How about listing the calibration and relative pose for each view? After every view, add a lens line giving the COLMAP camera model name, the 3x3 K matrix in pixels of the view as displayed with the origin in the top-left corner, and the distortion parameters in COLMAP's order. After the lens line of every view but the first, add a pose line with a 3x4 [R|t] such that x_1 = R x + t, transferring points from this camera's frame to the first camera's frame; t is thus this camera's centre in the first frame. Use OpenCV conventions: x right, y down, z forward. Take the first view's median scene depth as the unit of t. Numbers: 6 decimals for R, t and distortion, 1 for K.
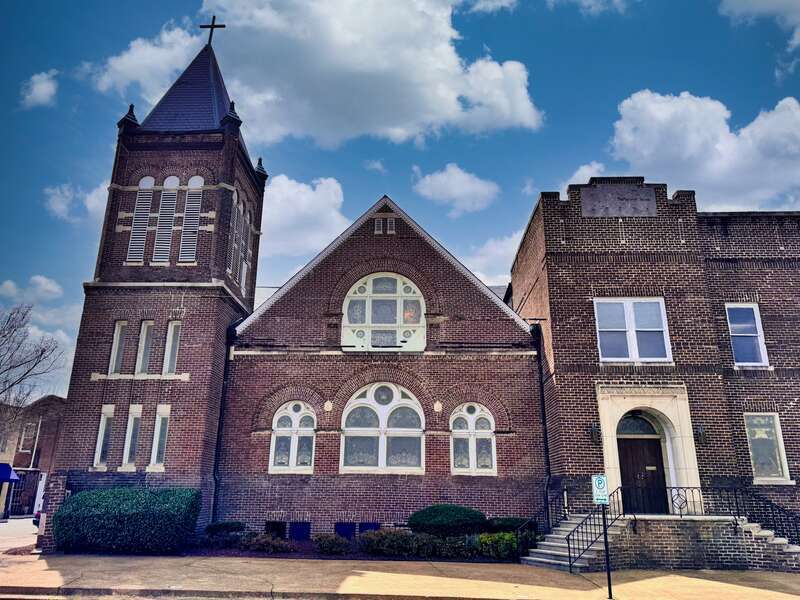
lens RADIAL K [[581.1, 0, 400.0], [0, 581.1, 300.0], [0, 0, 1]] dist [0.135726, -0.258669]
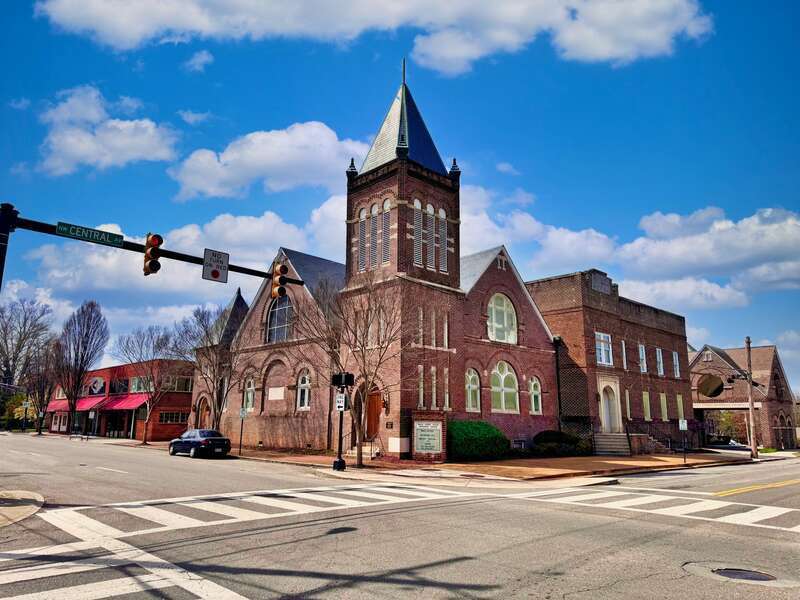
lens RADIAL K [[559.9, 0, 399.4], [0, 559.9, 295.3], [0, 0, 1]] dist [0.115957, -0.183690]
pose [[0.705674, 0.153002, 0.691819, -1.440617], [-0.226543, 0.973875, 0.015699, -0.002667], [-0.671343, -0.167805, 0.721900, 0.049444]]
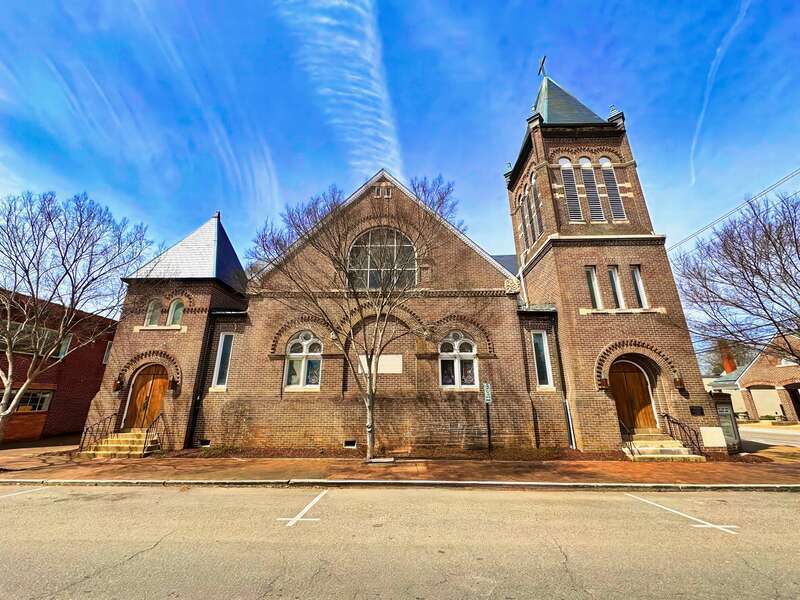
lens RADIAL K [[321.1, 0, 400.9], [0, 321.1, 297.2], [0, 0, 1]] dist [0.000470, -0.000049]
pose [[0.000514, 0.300039, 0.953927, -1.130013], [-0.311895, 0.906390, -0.284919, 0.446798], [-0.950116, -0.297379, 0.094047, 1.422954]]
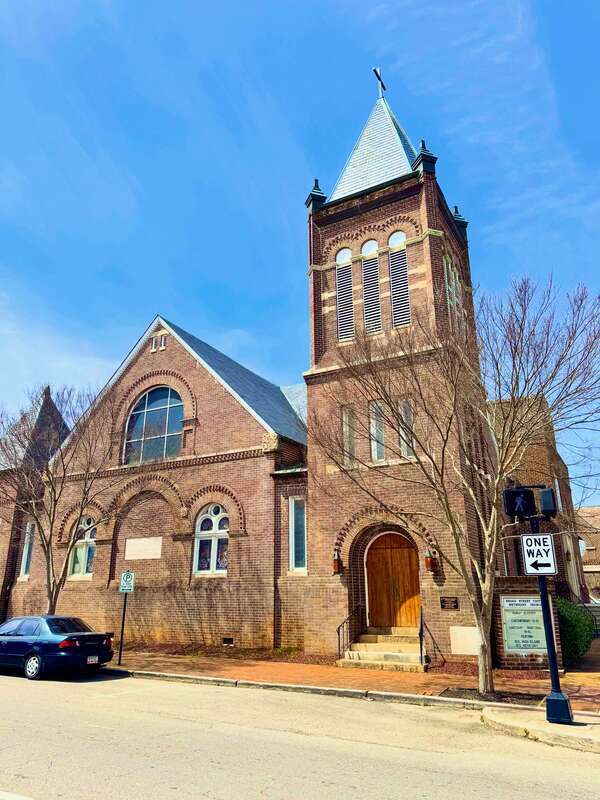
lens RADIAL K [[559.9, 0, 300.0], [0, 559.9, 400.0], [0, 0, 1]] dist [0.115957, -0.183690]
pose [[0.467529, 0.272662, 0.840876, -1.275079], [-0.270692, 0.949704, -0.157445, 0.229308], [-0.841512, -0.154008, 0.517821, 0.759642]]
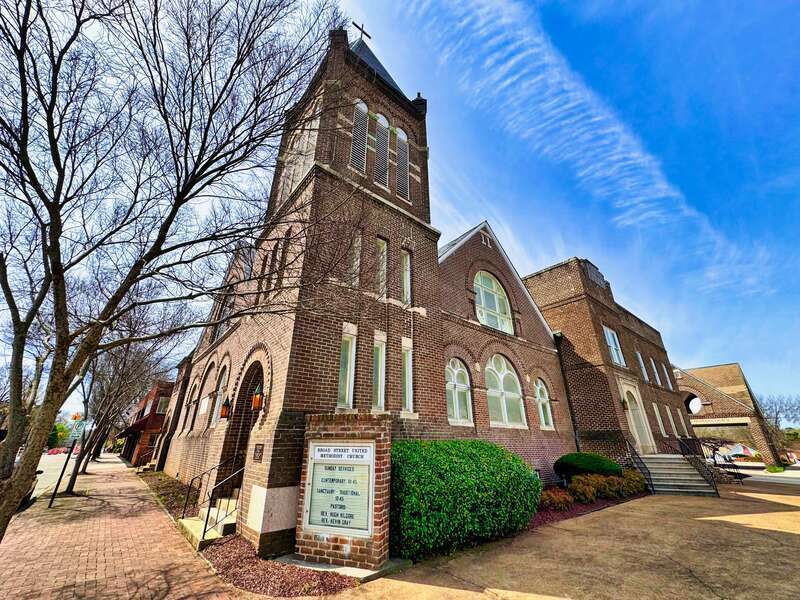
lens RADIAL K [[319.0, 0, 401.7], [0, 319.0, 296.8], [0, 0, 1]] dist [-0.002806, 0.000187]
pose [[0.742381, 0.271285, 0.612597, -0.659570], [-0.202860, 0.962451, -0.180378, 0.193107], [-0.638529, 0.009638, 0.769538, 0.613523]]
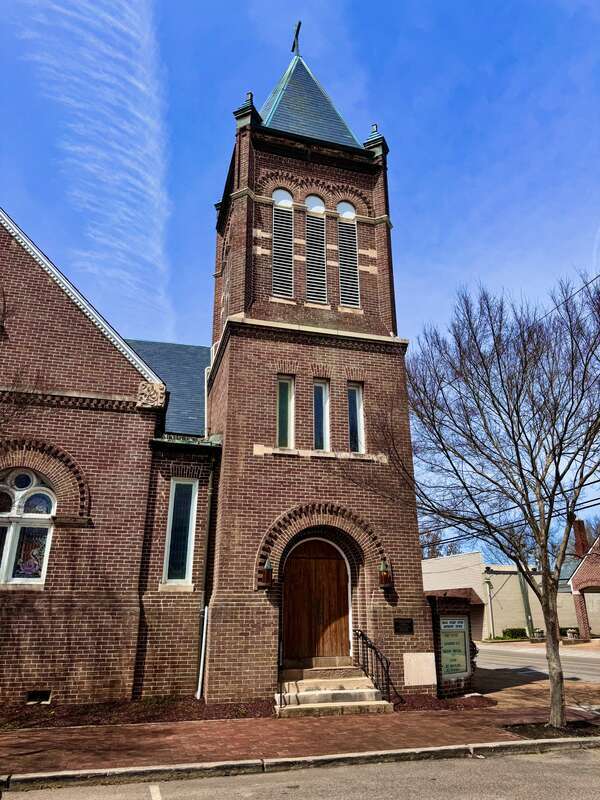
lens RADIAL K [[559.9, 0, 300.0], [0, 559.9, 400.0], [0, 0, 1]] dist [0.115957, -0.183690]
pose [[-0.293562, 0.322732, 0.899814, -1.126815], [-0.301385, 0.862035, -0.407508, 0.378744], [-0.907187, -0.390820, -0.155794, 1.215599]]
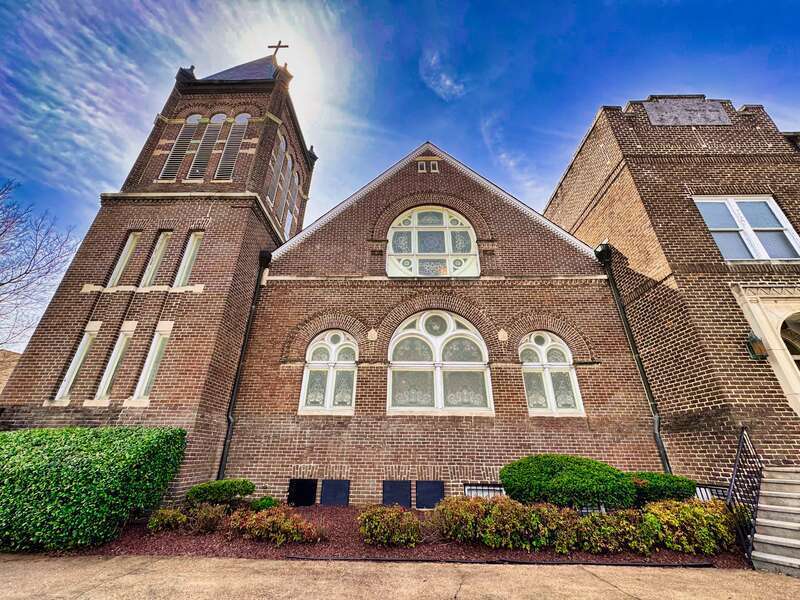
lens RADIAL K [[319.0, 0, 401.7], [0, 319.0, 296.8], [0, 0, 1]] dist [-0.002806, 0.000187]
pose [[0.999847, 0.004461, 0.016899, -0.089087], [-0.002108, 0.990596, -0.136800, 0.190868], [-0.017350, 0.136744, 0.990454, 0.537199]]
